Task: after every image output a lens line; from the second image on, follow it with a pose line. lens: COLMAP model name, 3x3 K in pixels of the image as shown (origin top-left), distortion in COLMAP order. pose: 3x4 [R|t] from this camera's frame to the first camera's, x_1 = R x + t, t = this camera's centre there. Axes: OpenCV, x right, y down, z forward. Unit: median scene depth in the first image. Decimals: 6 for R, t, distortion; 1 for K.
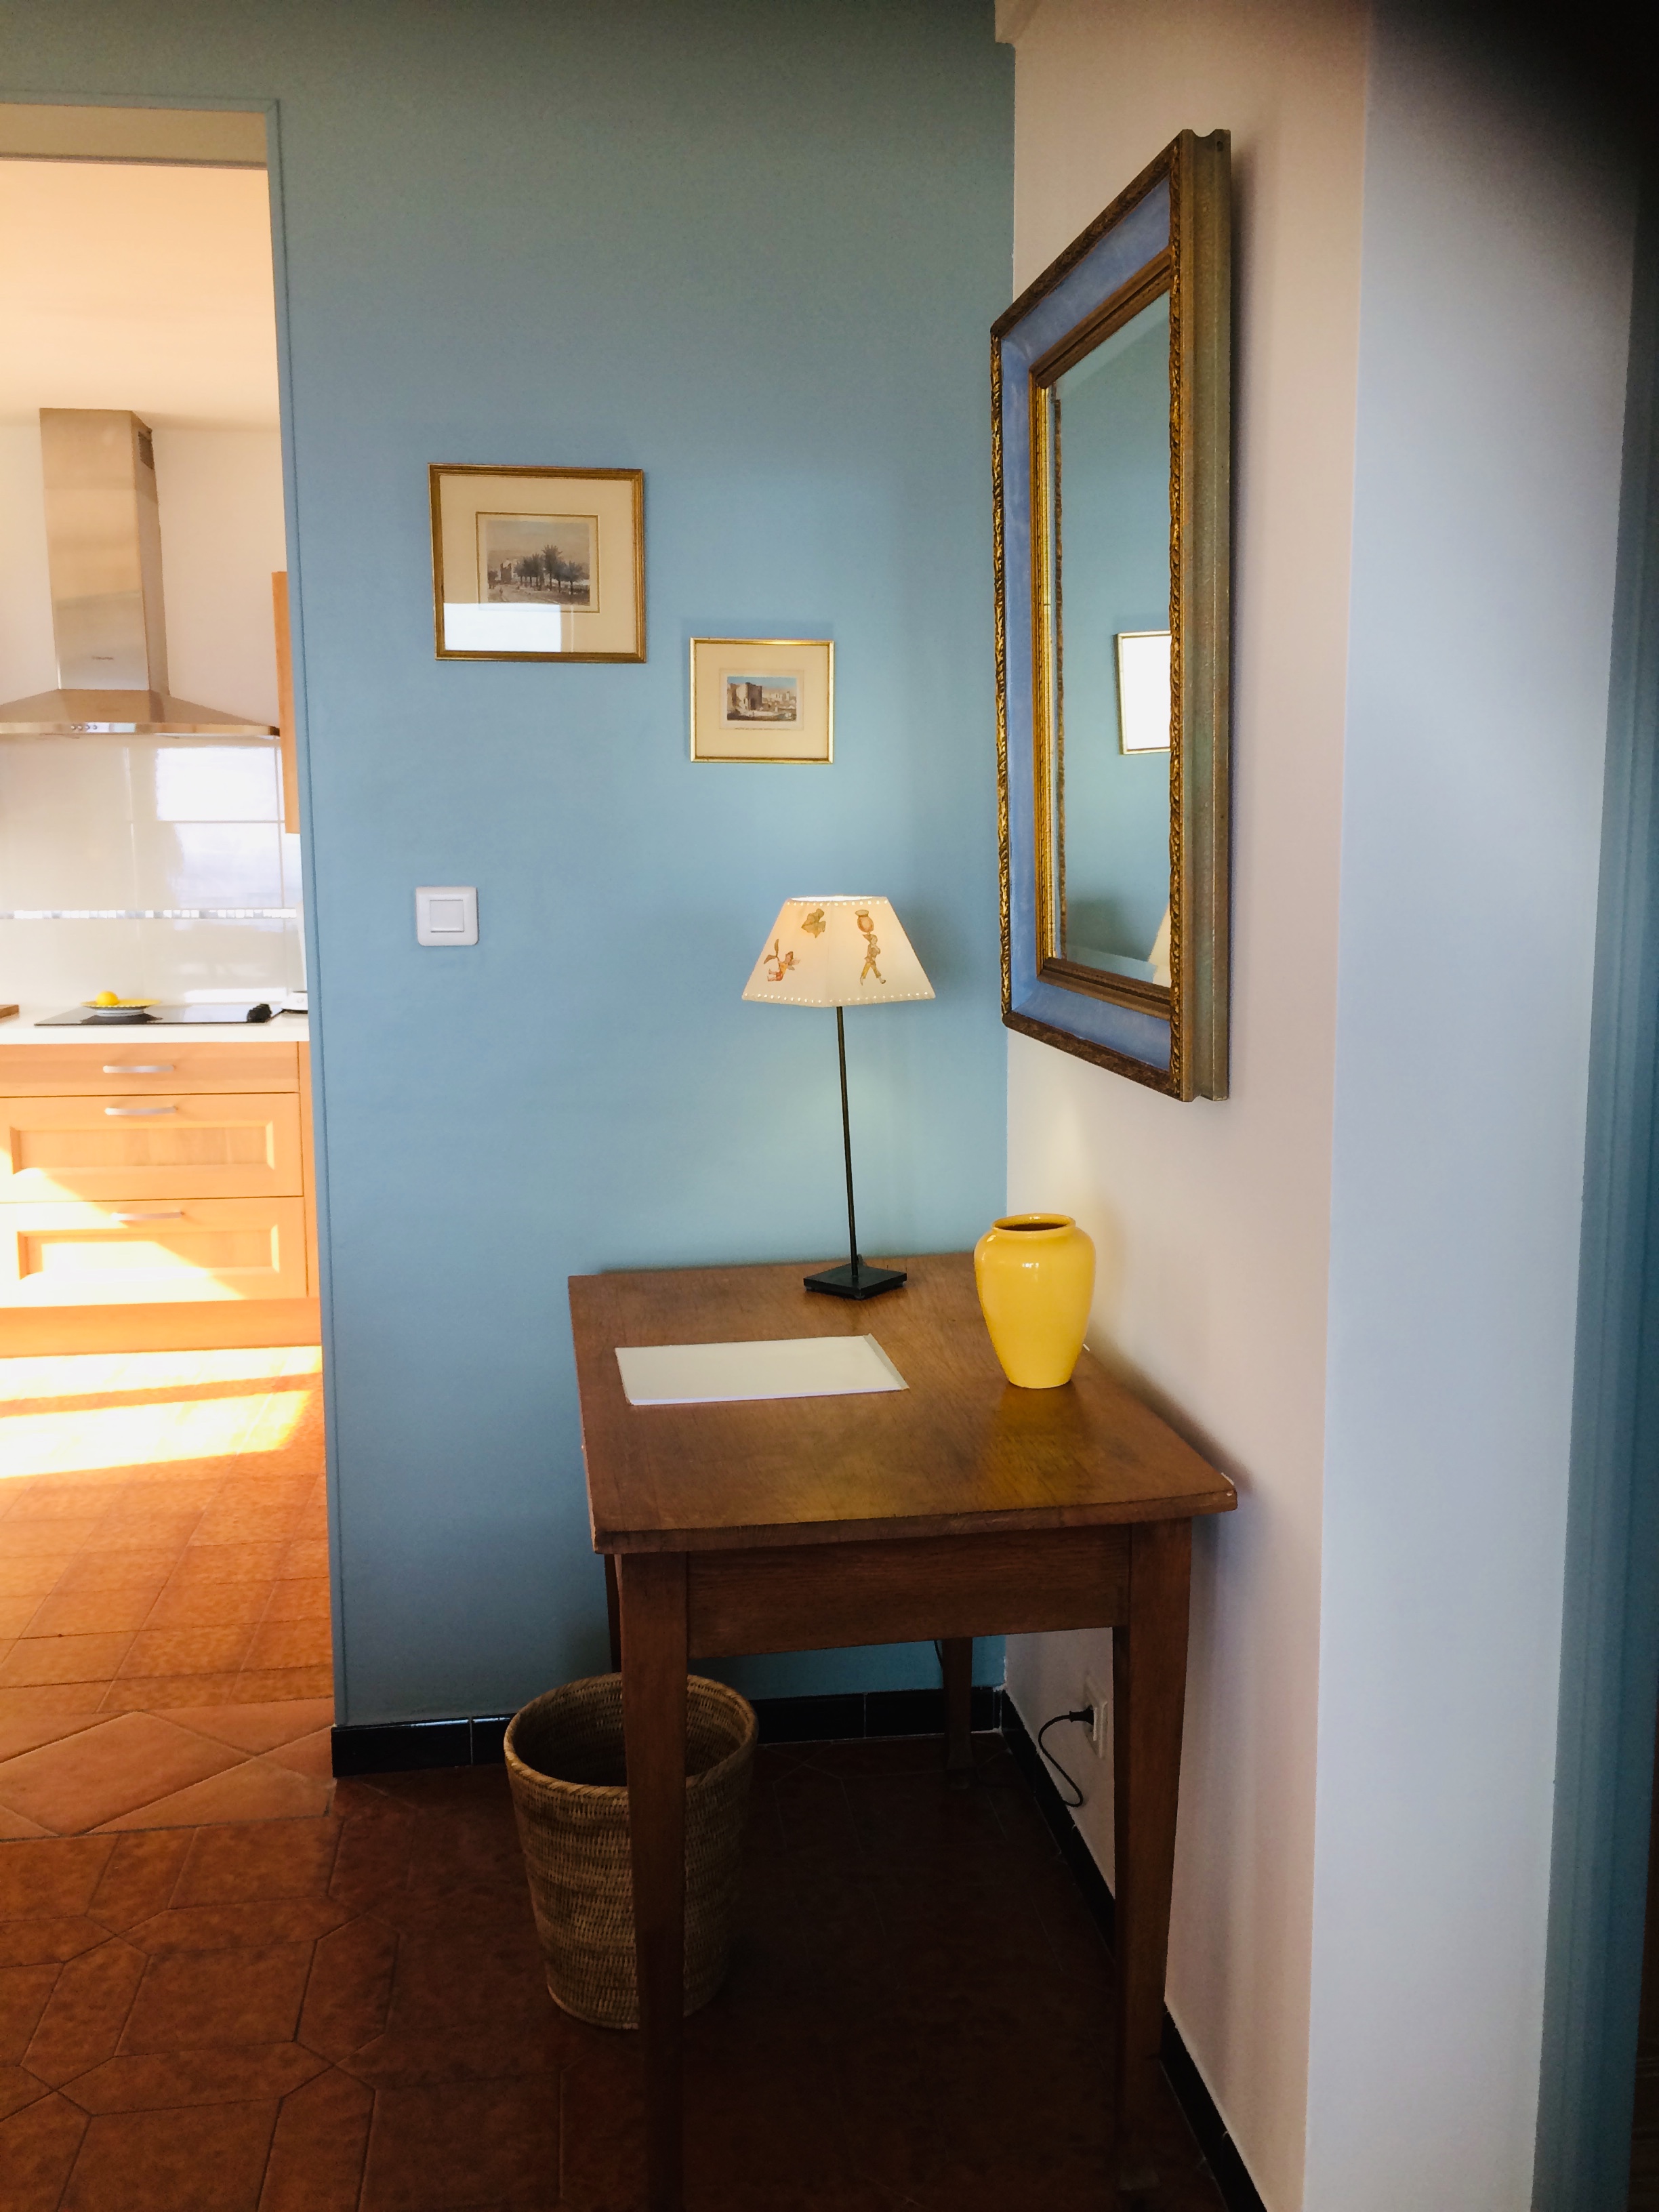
lens RADIAL K [[1883.0, 0, 817.5], [0, 1883.0, 1100.0], [0, 0, 1]] dist [0.073008, -0.103842]
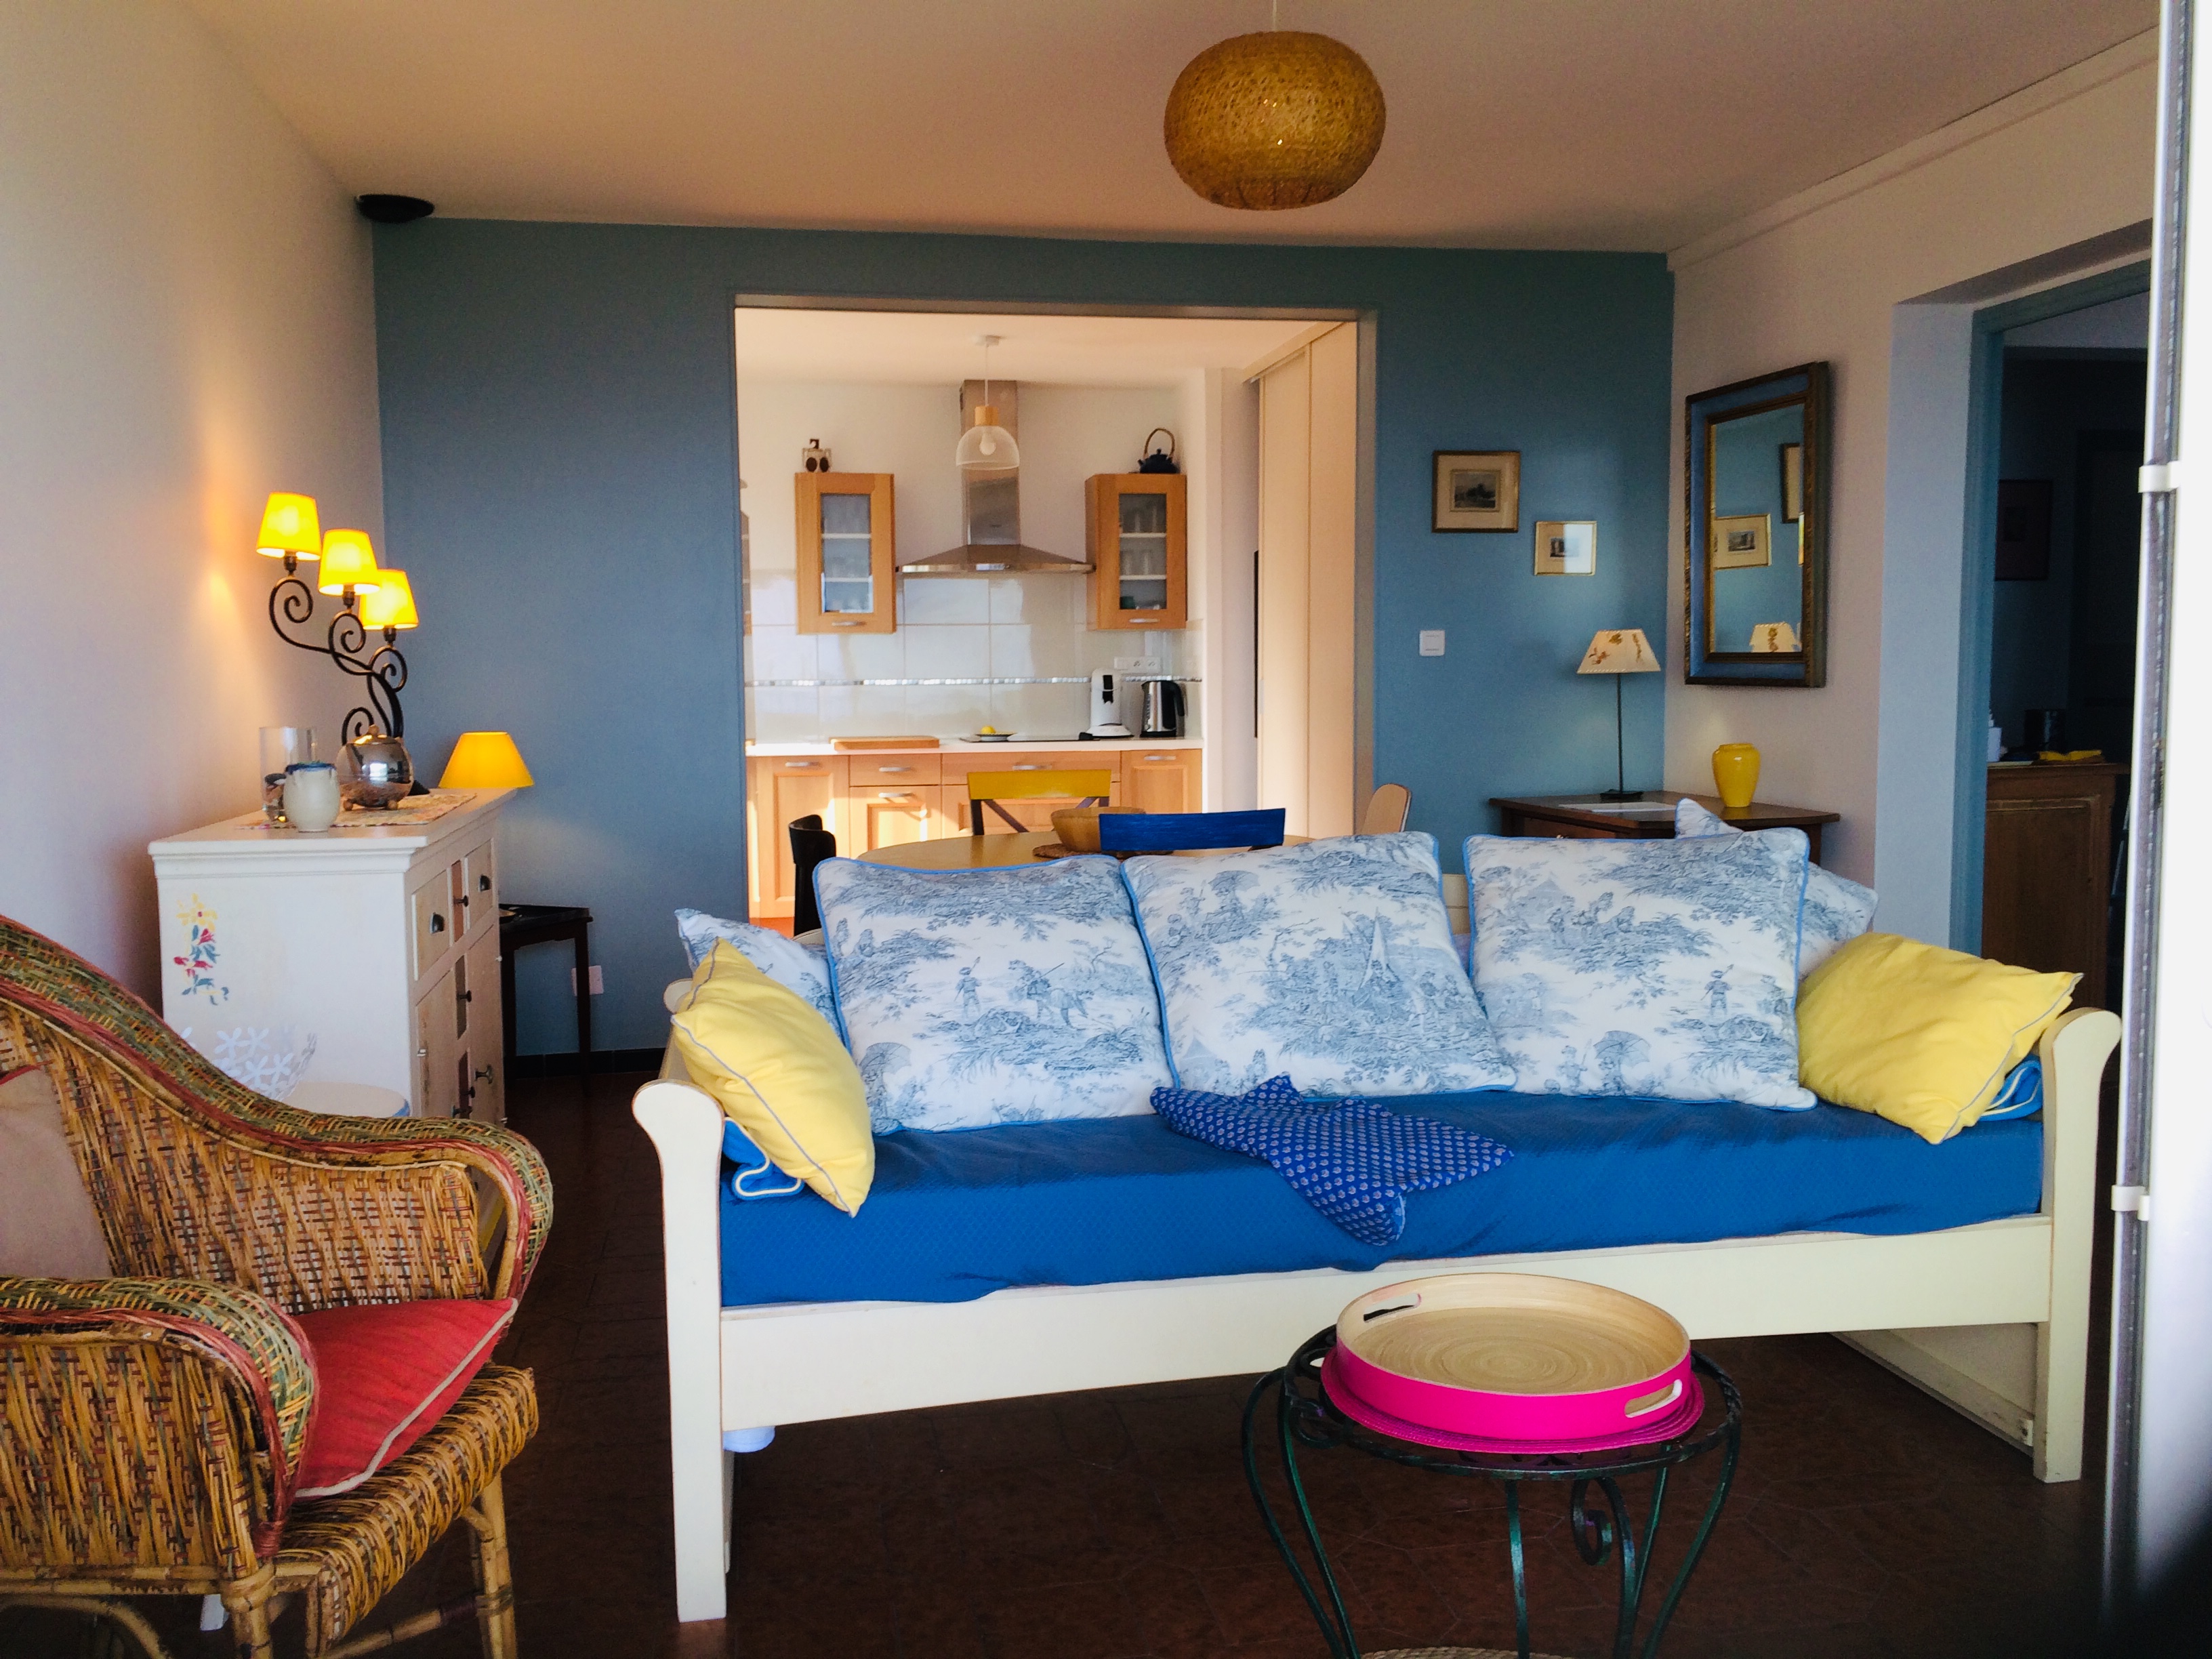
lens RADIAL K [[1883.0, 0, 1106.0], [0, 1883.0, 829.5], [0, 0, 1]] dist [0.073008, -0.103842]
pose [[0.997071, -0.014875, 0.075017, -0.780072], [0.019196, 0.998177, -0.057217, 0.255986], [-0.074030, 0.058489, 0.995539, -1.254757]]
